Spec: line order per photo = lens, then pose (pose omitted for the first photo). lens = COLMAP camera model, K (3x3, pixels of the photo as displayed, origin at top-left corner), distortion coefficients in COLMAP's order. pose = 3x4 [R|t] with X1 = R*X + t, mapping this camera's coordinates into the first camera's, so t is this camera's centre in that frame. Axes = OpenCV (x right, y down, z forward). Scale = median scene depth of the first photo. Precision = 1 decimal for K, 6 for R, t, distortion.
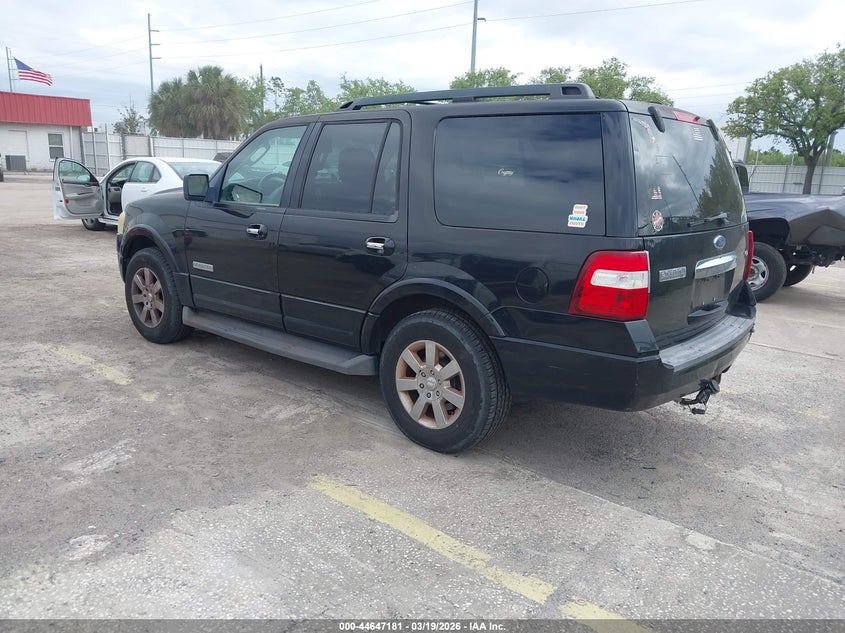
lens RADIAL K [[687.9, 0, 420.0], [0, 687.9, 315.9], [0, 0, 1]] dist [-0.002137, -0.008720]
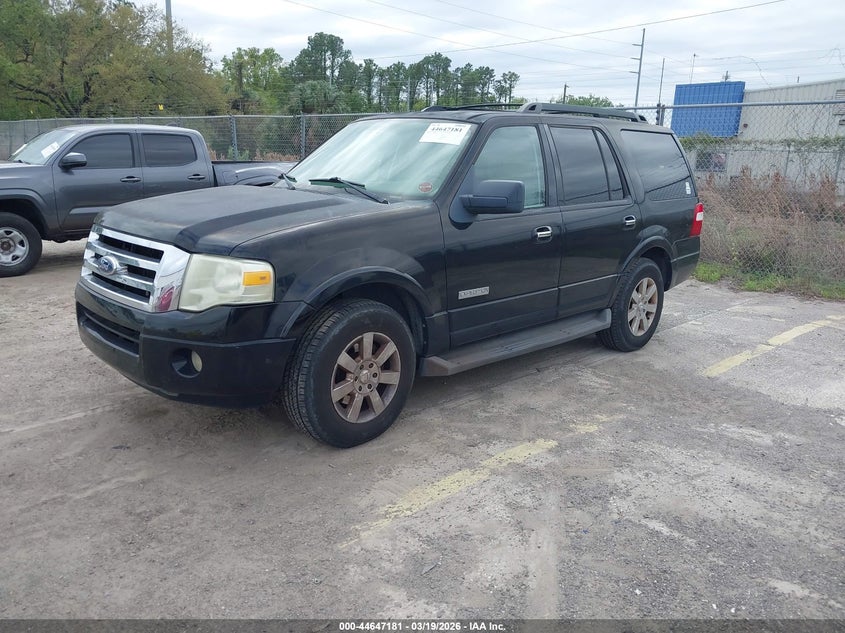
lens RADIAL K [[687.9, 0, 420.0], [0, 687.9, 315.9], [0, 0, 1]] dist [-0.002137, -0.008720]
pose [[0.059265, -0.253863, 0.965423, -1.071683], [0.179999, 0.953988, 0.239806, -0.240537], [-0.981880, 0.159563, 0.102233, 0.950247]]
